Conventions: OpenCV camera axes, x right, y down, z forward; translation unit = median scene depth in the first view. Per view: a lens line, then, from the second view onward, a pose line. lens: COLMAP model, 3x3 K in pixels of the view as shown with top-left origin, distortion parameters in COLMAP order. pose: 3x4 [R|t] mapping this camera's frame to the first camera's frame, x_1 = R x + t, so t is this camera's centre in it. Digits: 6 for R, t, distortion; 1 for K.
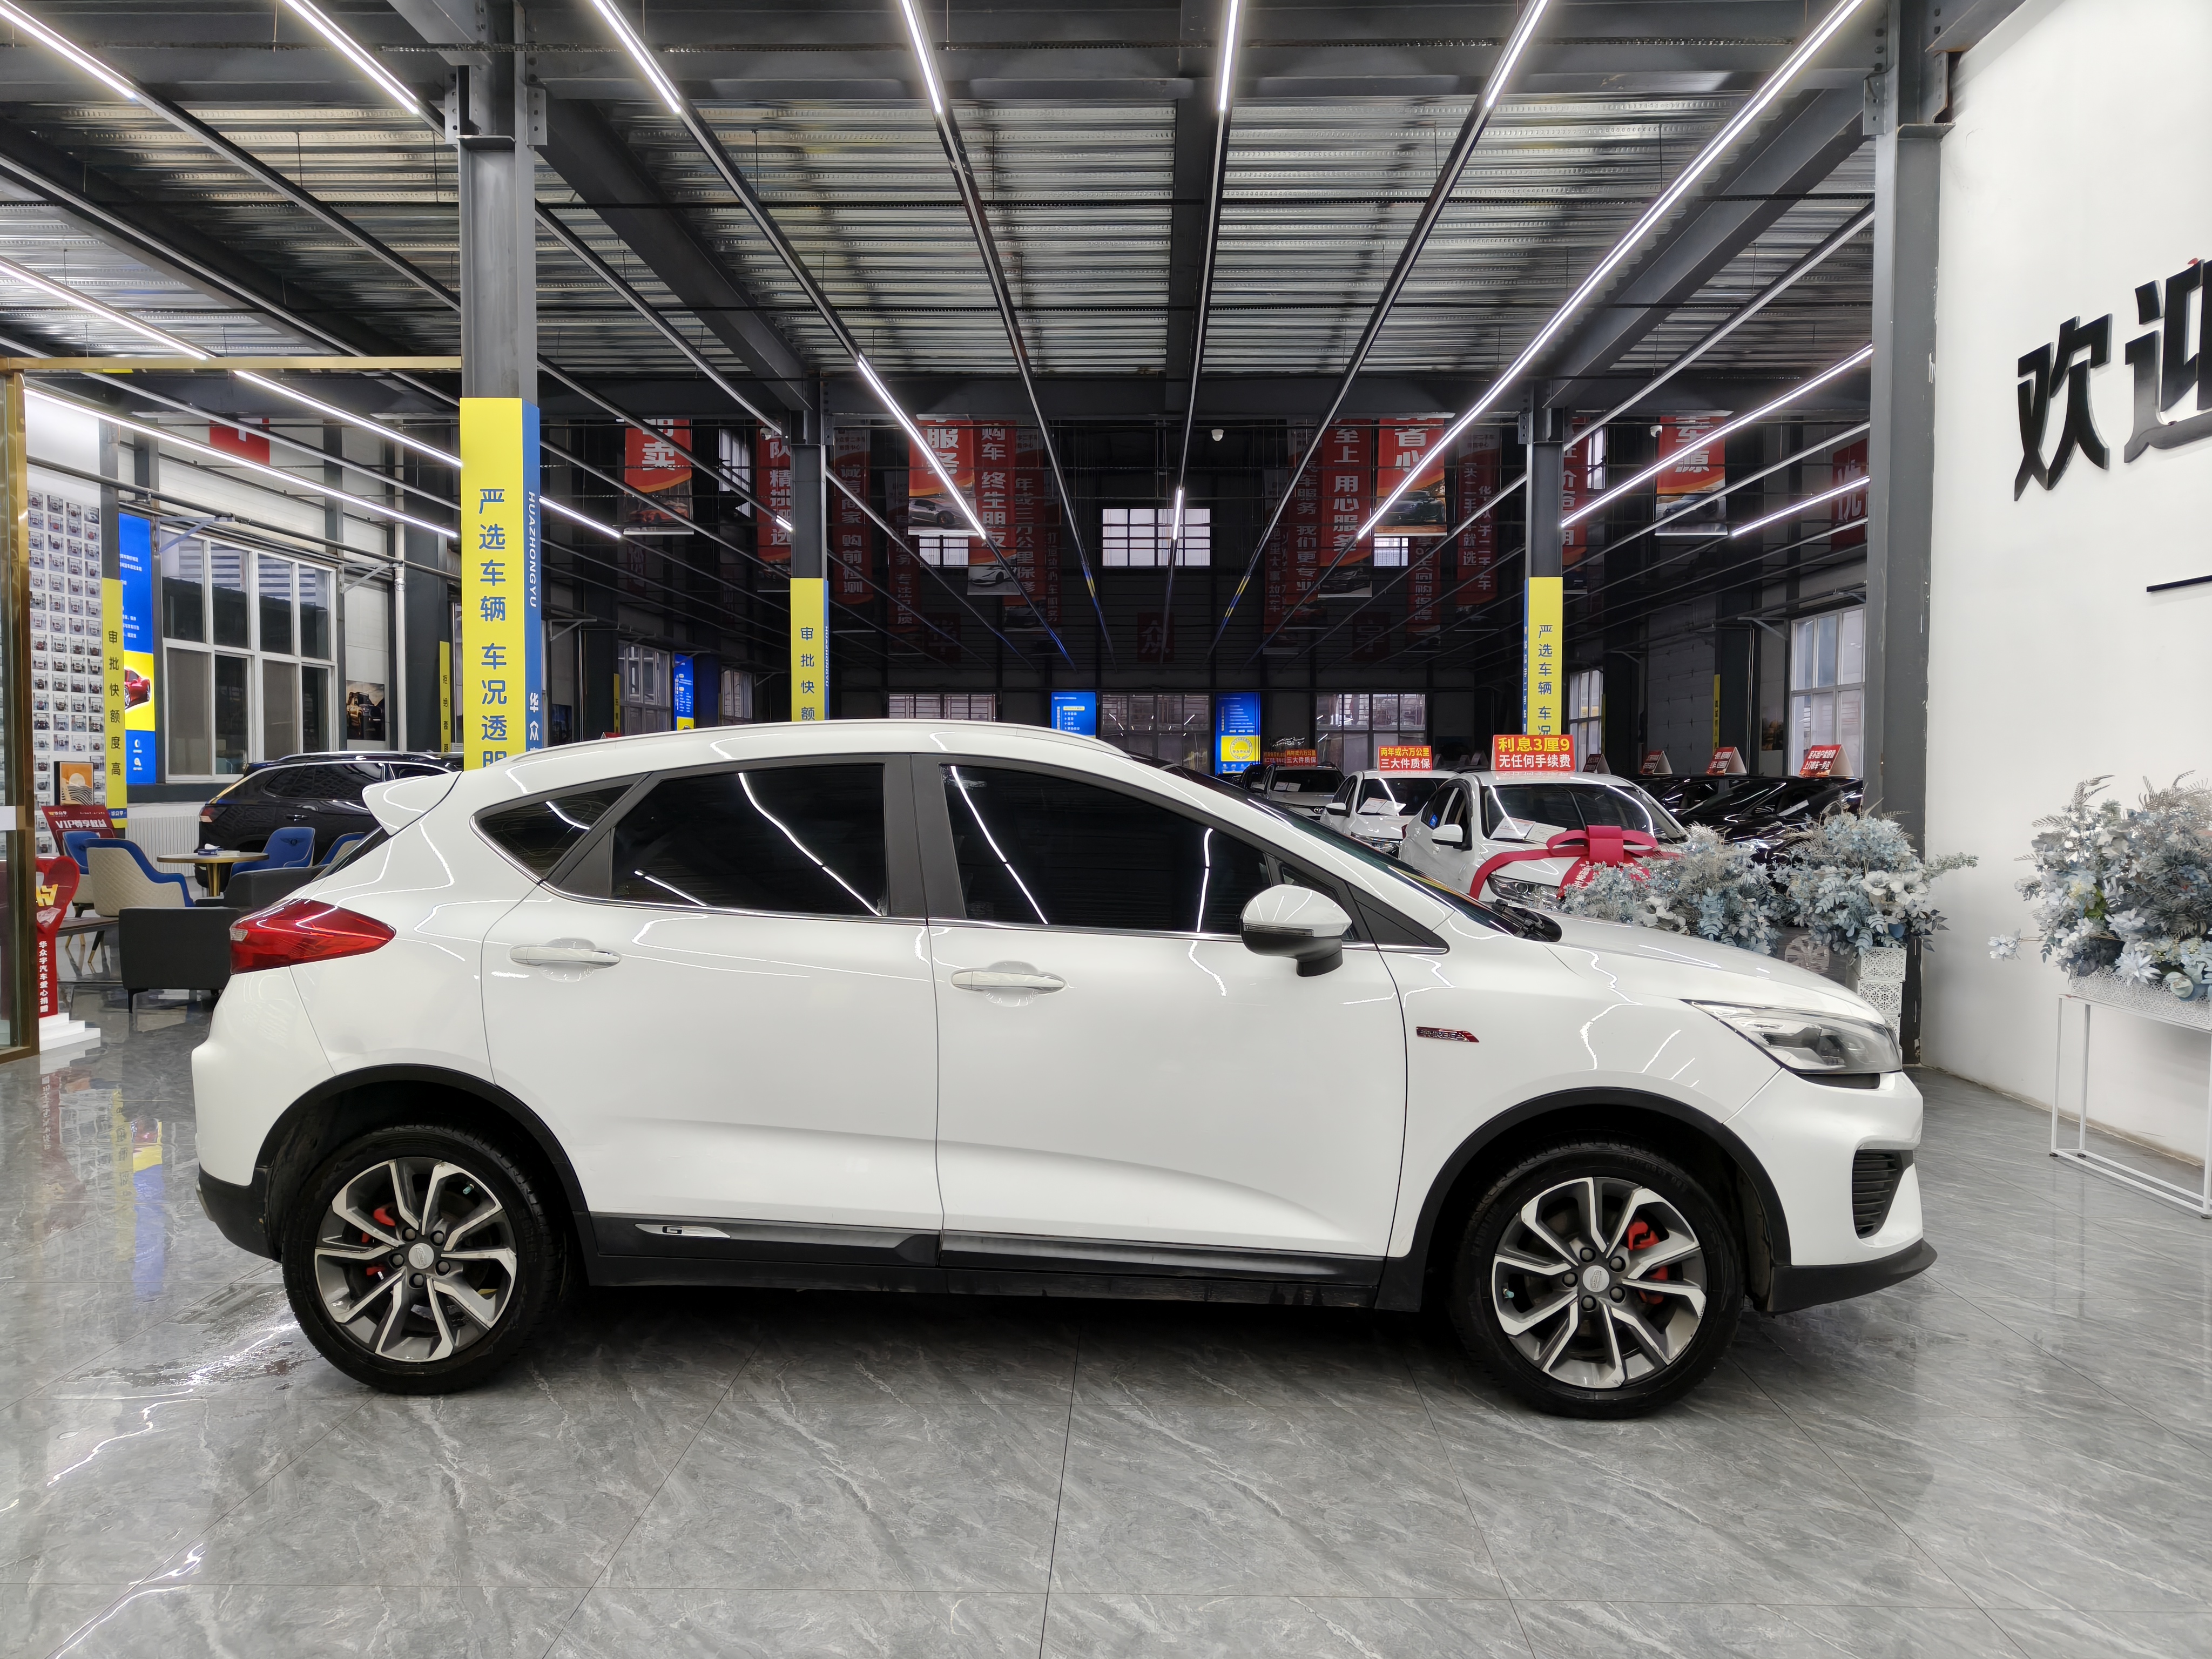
lens RADIAL K [[1509.2, 0, 1106.0], [0, 1509.2, 829.5], [0, 0, 1]] dist [0.011253, -0.004448]
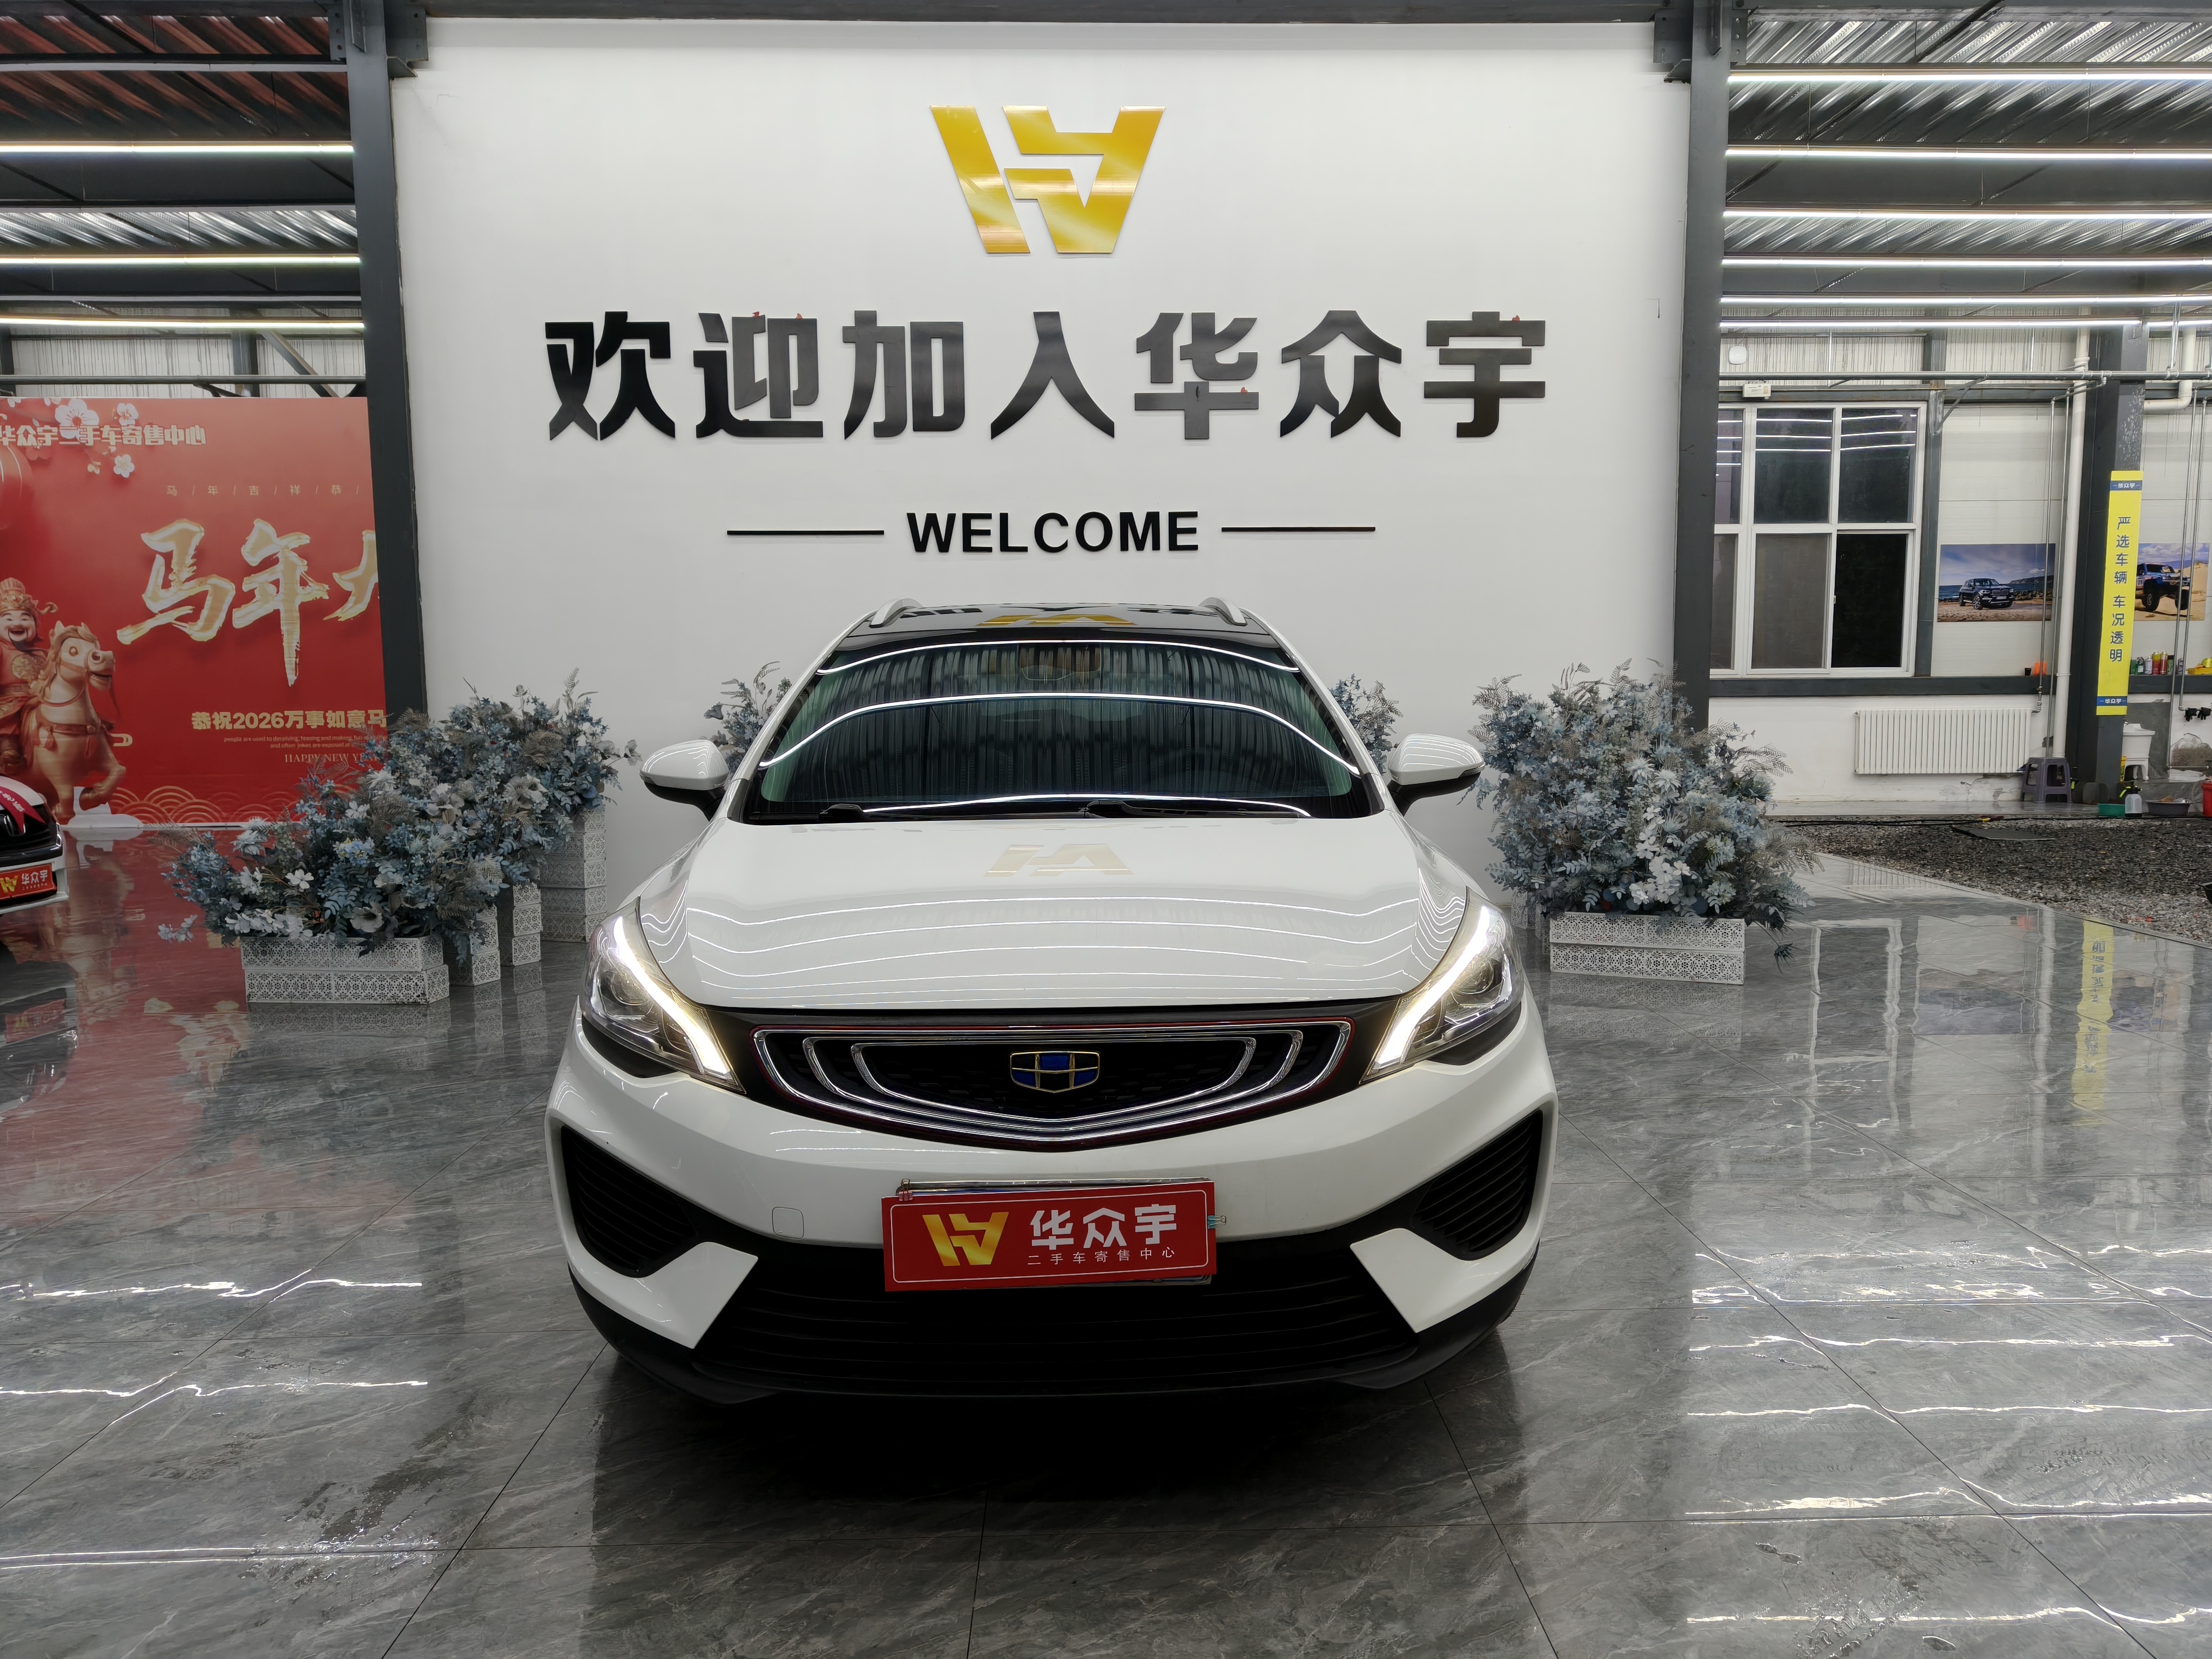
lens RADIAL K [[1536.0, 0, 1113.2], [0, 1536.0, 845.0], [0, 0, 1]] dist [0.016349, -0.006196]
pose [[-0.036274, -0.106894, 0.993608, -1.360782], [0.043742, 0.993140, 0.108441, -0.012359], [-0.998384, 0.047396, -0.031349, 1.173607]]
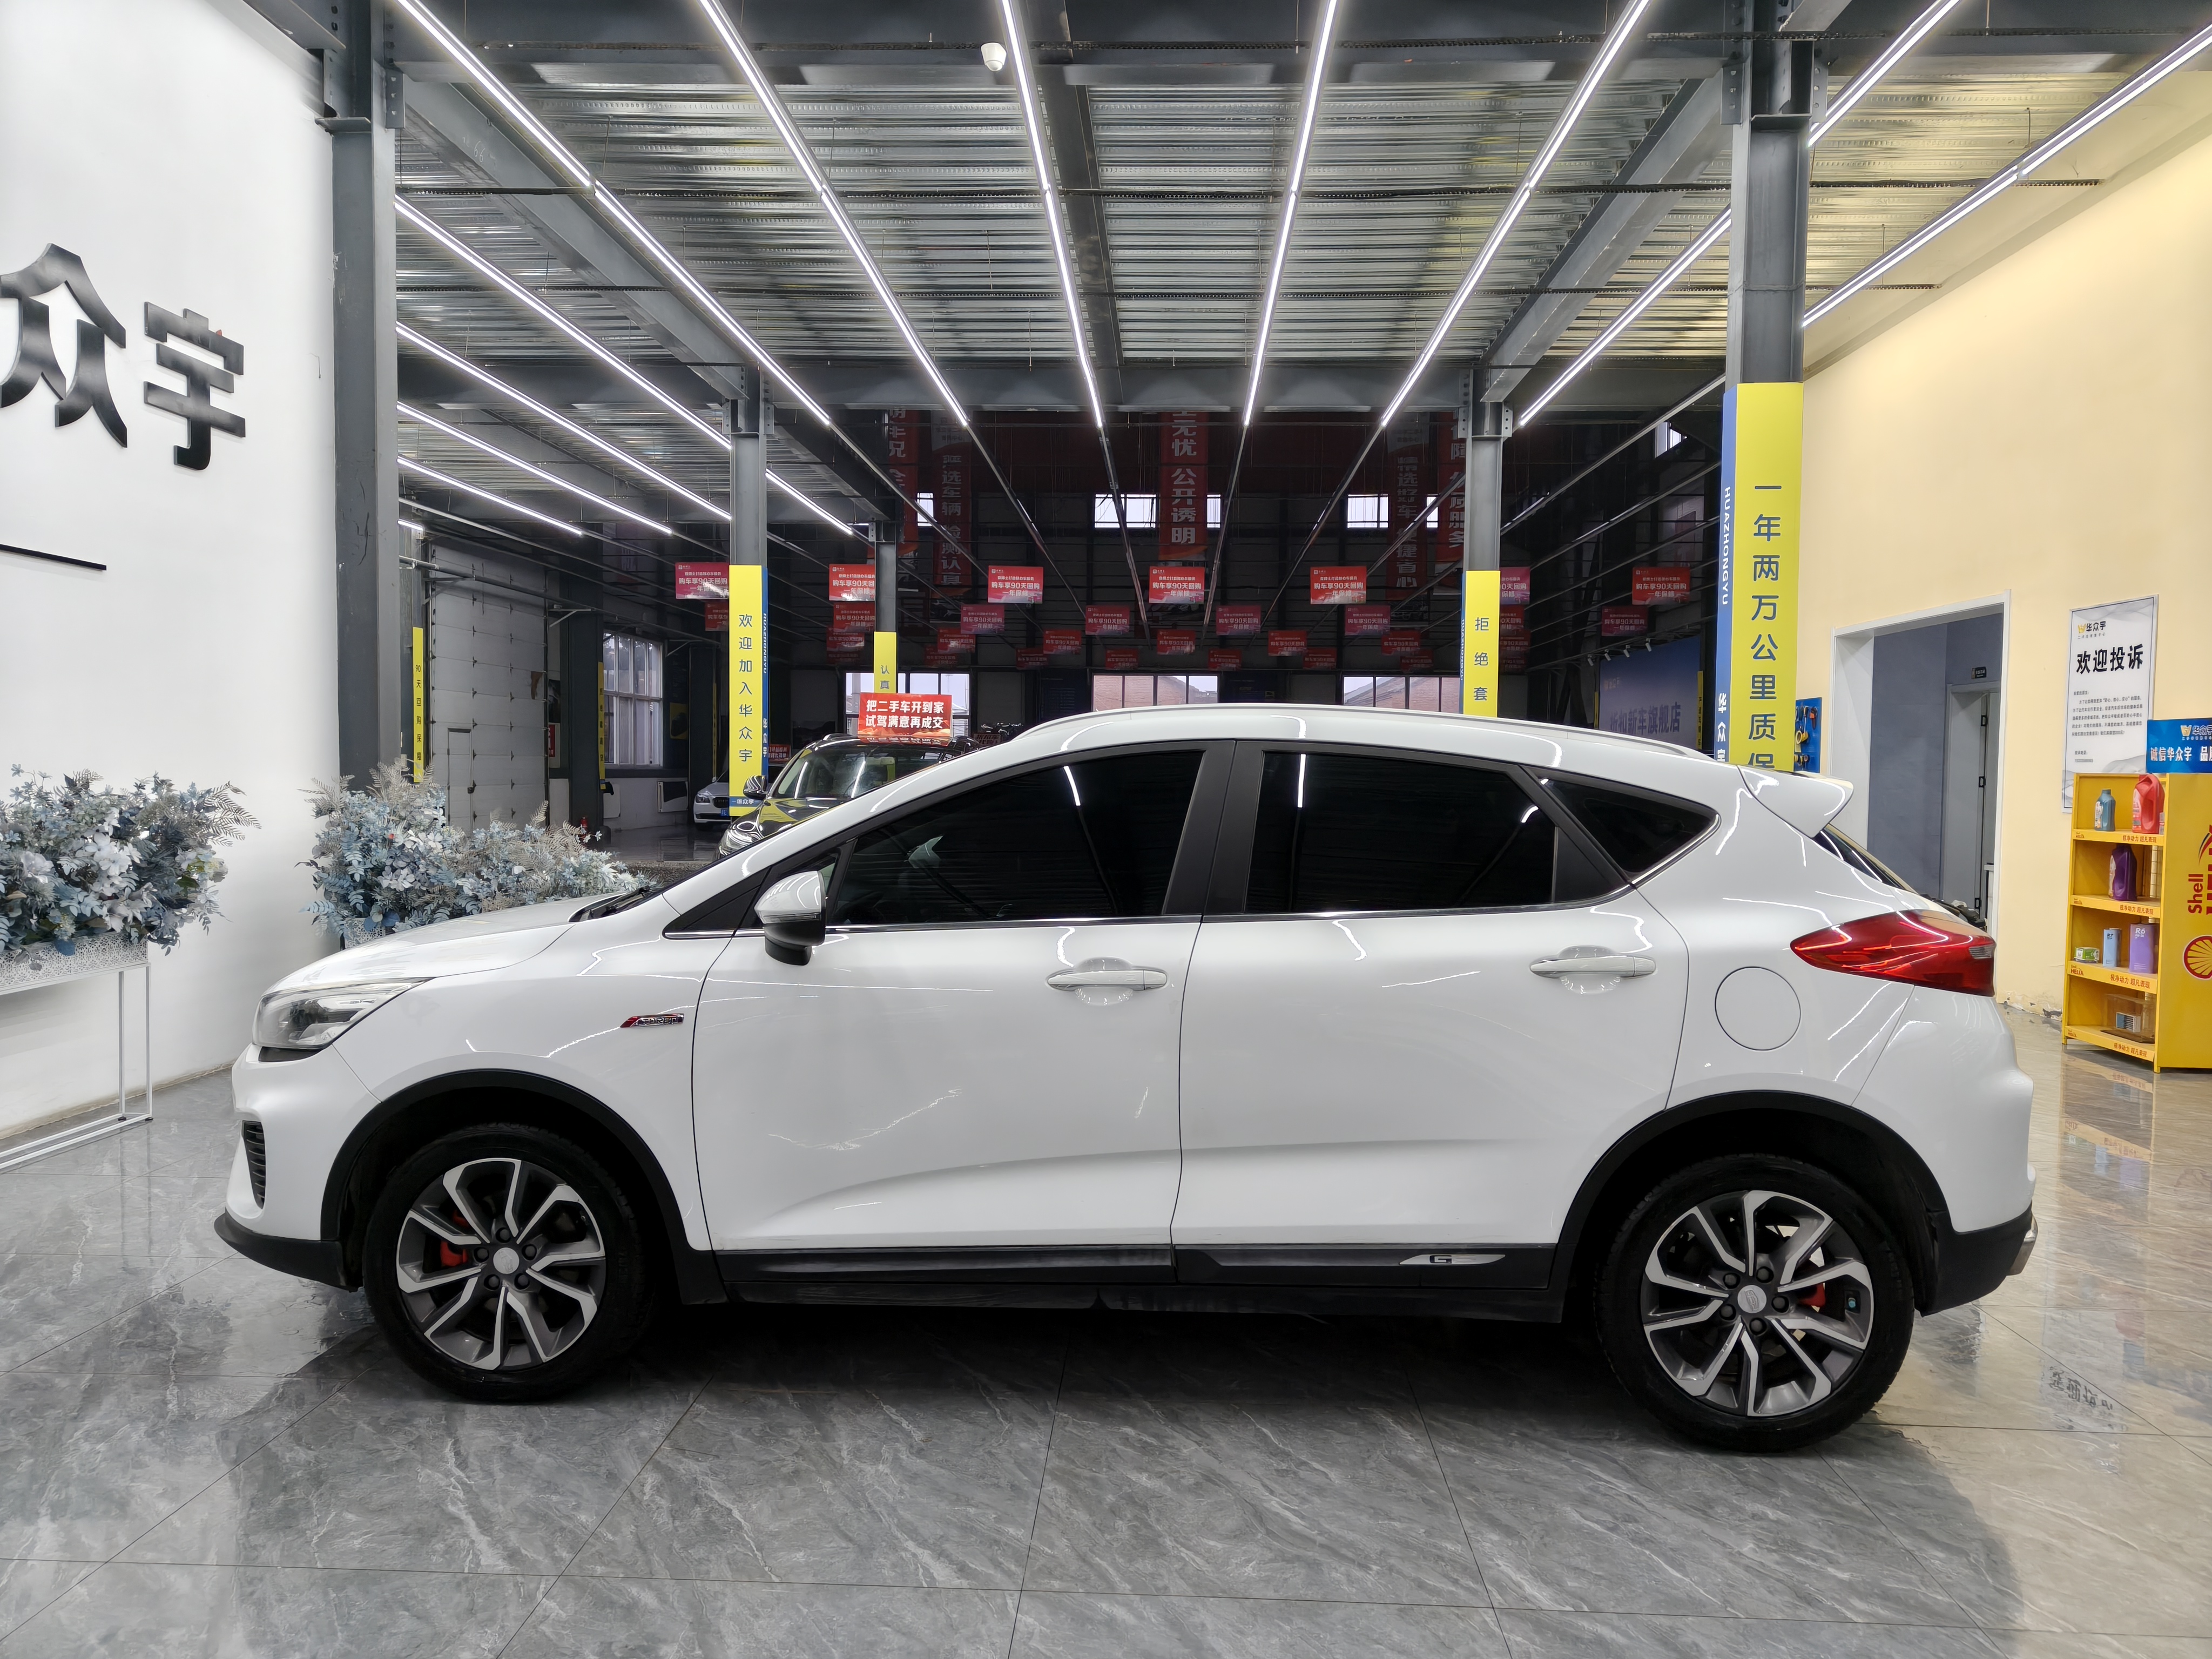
lens RADIAL K [[1541.3, 0, 1106.0], [0, 1541.3, 829.5], [0, 0, 1]] dist [0.013378, -0.001784]
pose [[-0.999429, -0.016157, 0.029674, -0.071397], [-0.013880, 0.997058, 0.075379, -0.081167], [-0.030805, 0.074924, -0.996713, 2.408313]]
